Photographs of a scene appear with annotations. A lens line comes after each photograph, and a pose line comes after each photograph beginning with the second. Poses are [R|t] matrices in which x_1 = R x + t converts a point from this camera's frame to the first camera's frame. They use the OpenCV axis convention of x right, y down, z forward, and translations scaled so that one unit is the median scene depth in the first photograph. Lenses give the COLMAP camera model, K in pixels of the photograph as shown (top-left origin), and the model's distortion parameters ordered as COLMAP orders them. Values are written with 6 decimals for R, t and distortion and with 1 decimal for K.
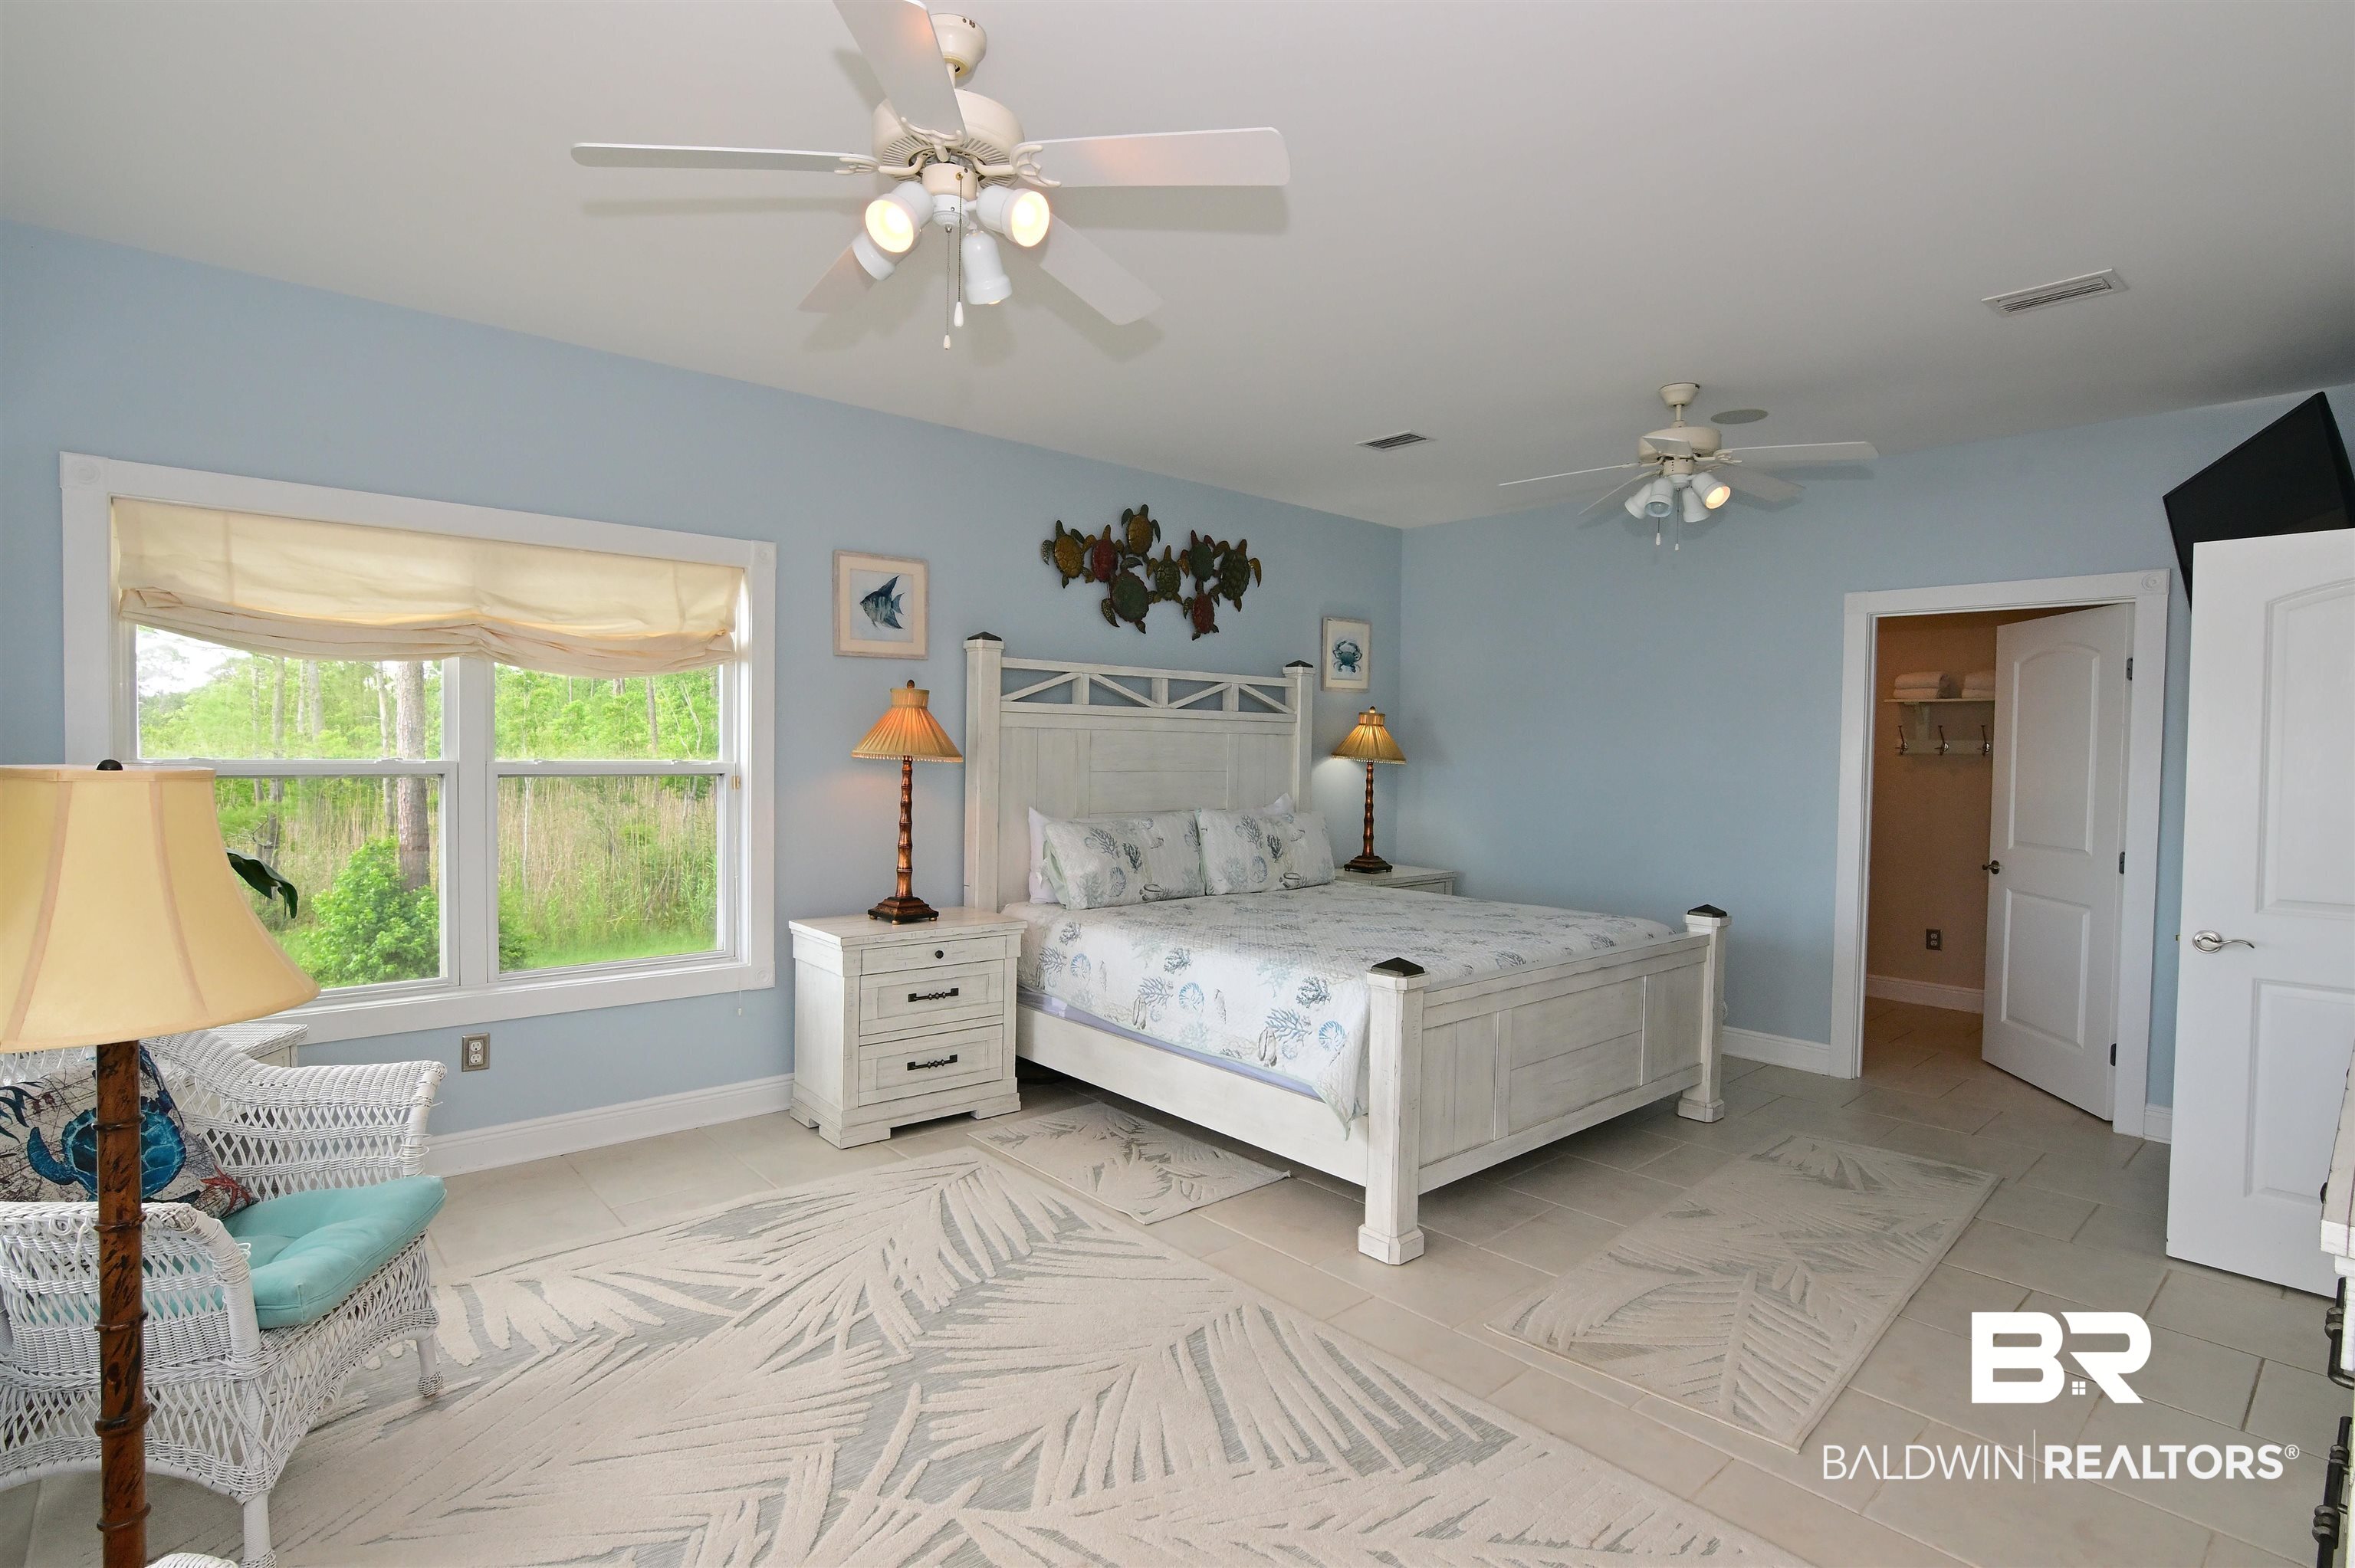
lens RADIAL K [[1155.3, 0, 1159.6], [0, 1155.3, 774.8], [0, 0, 1]] dist [-0.026494, 0.006699]
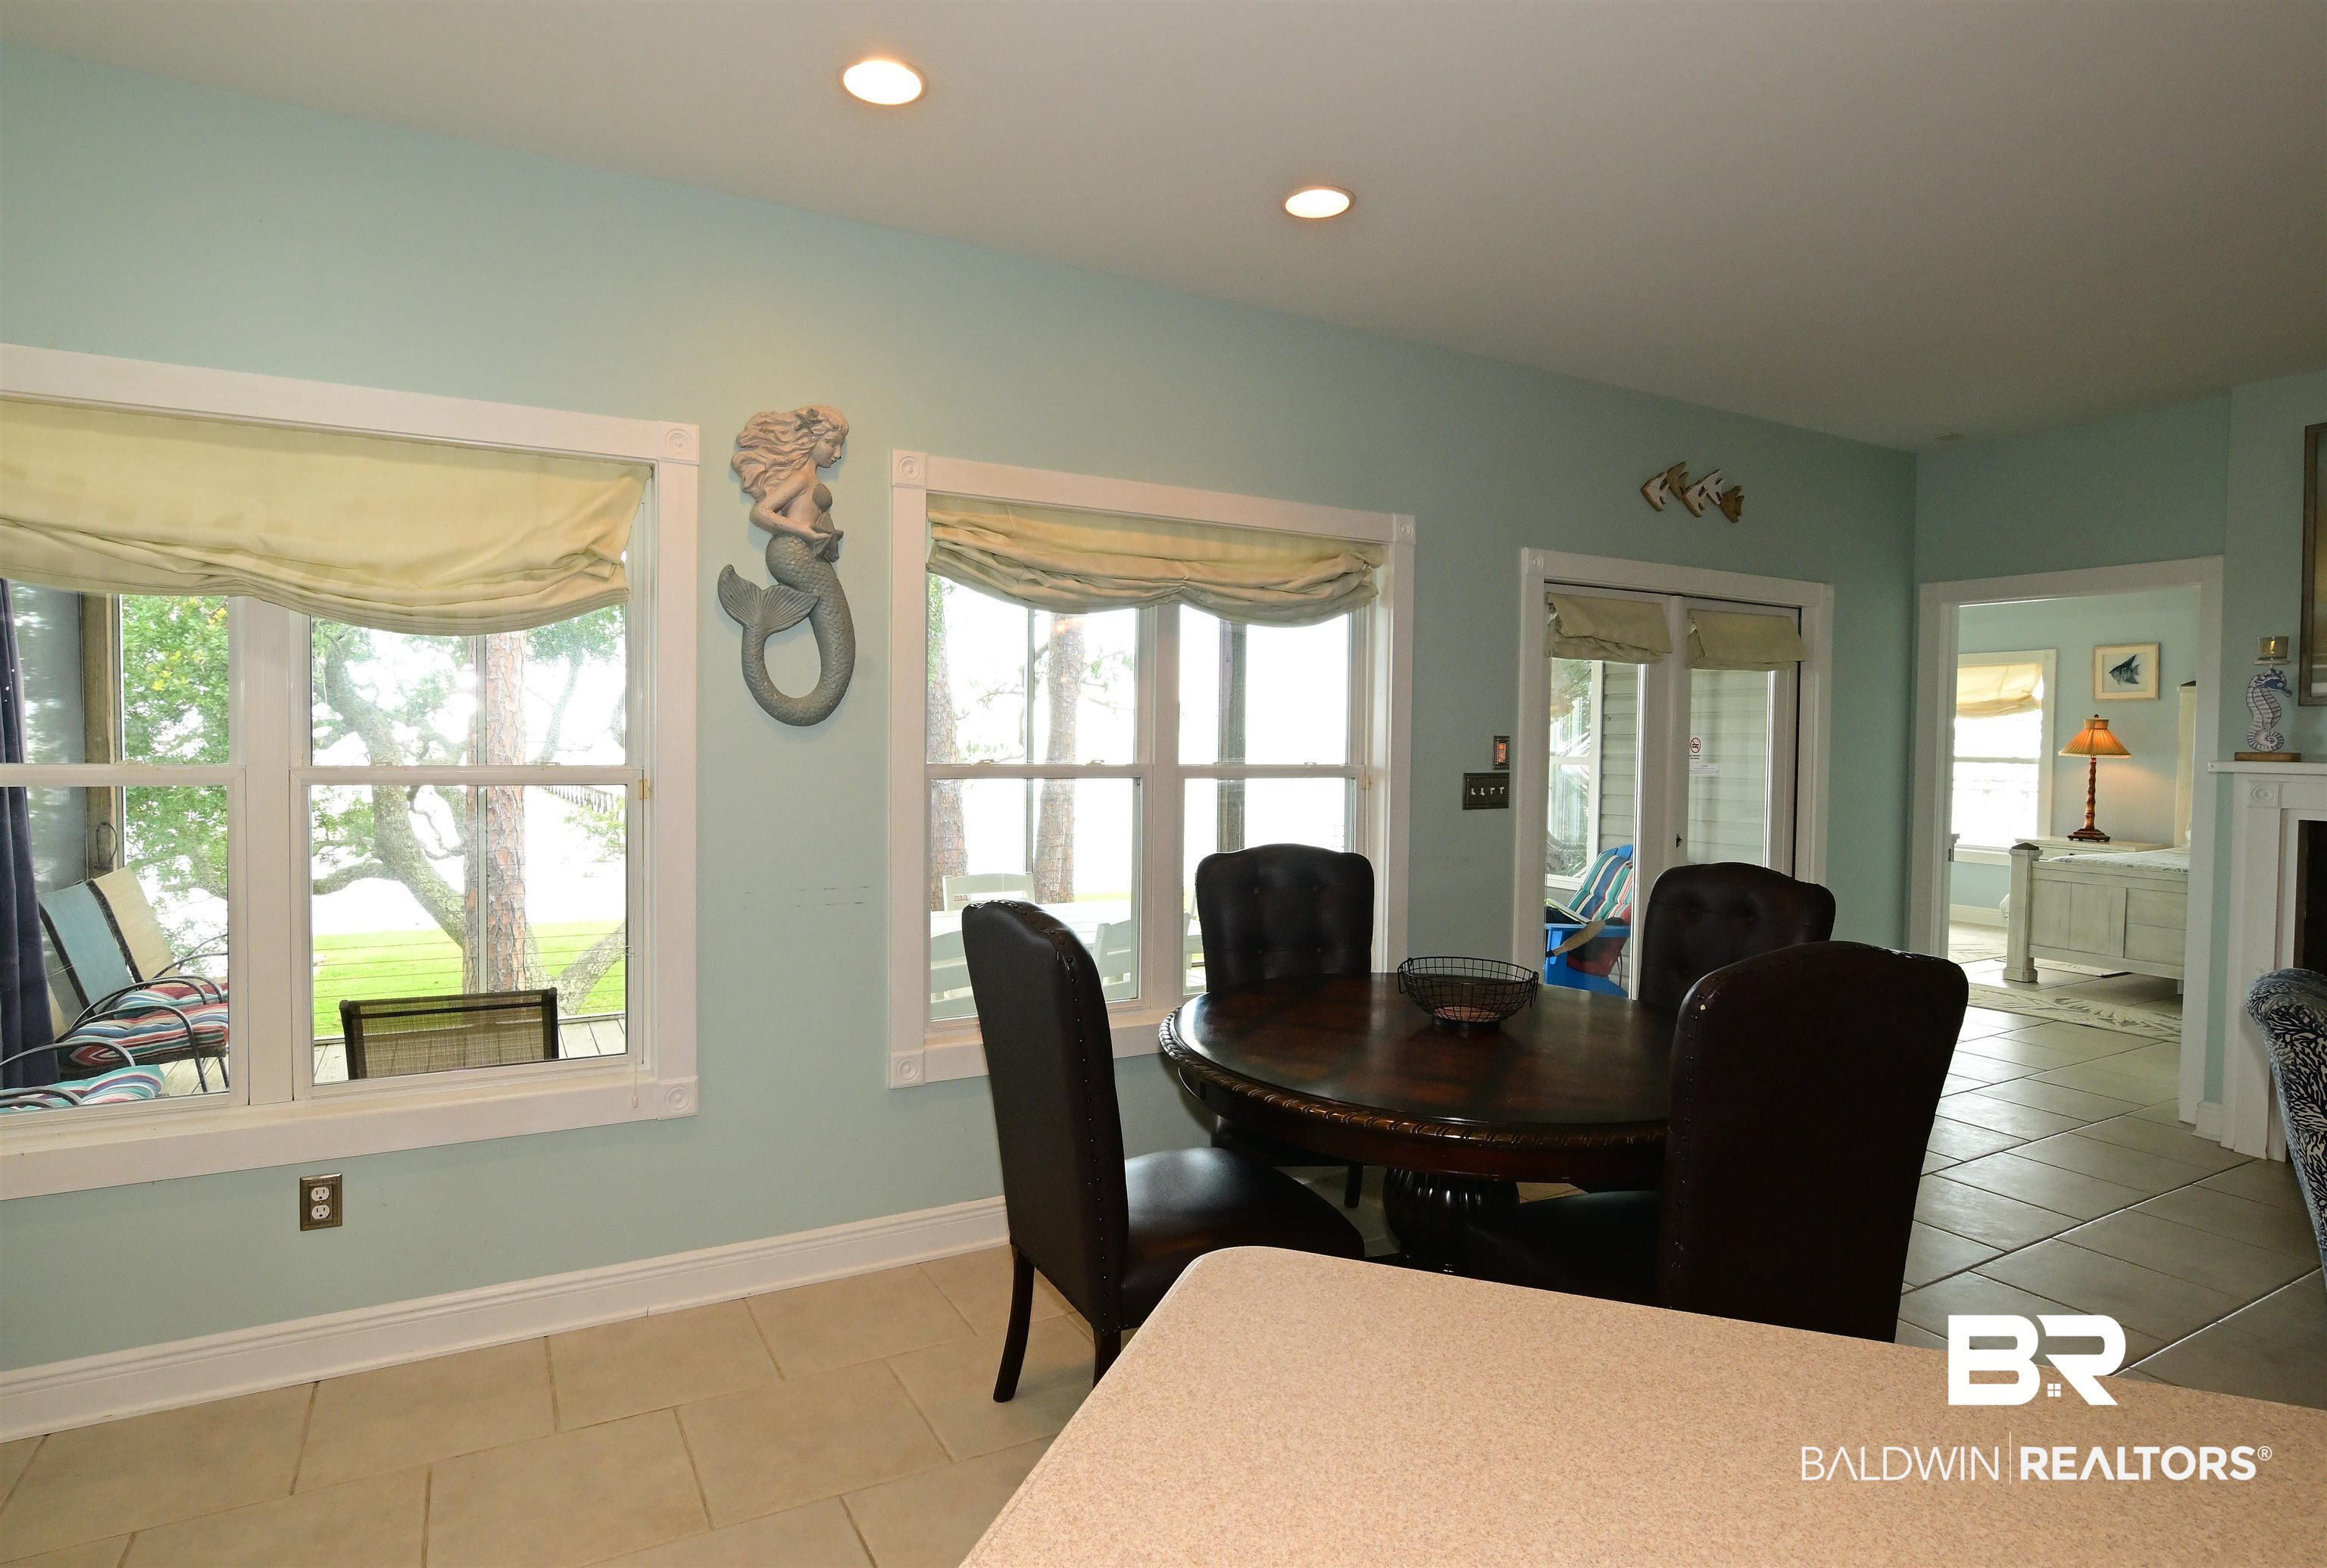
lens RADIAL K [[1192.8, 0, 1154.7], [0, 1192.8, 783.9], [0, 0, 1]] dist [-0.012979, 0.002401]
pose [[-0.215940, 0.015427, -0.976285, 1.885654], [-0.037448, 0.999009, 0.024069, 0.040420], [0.975688, 0.041757, -0.215148, -0.079829]]
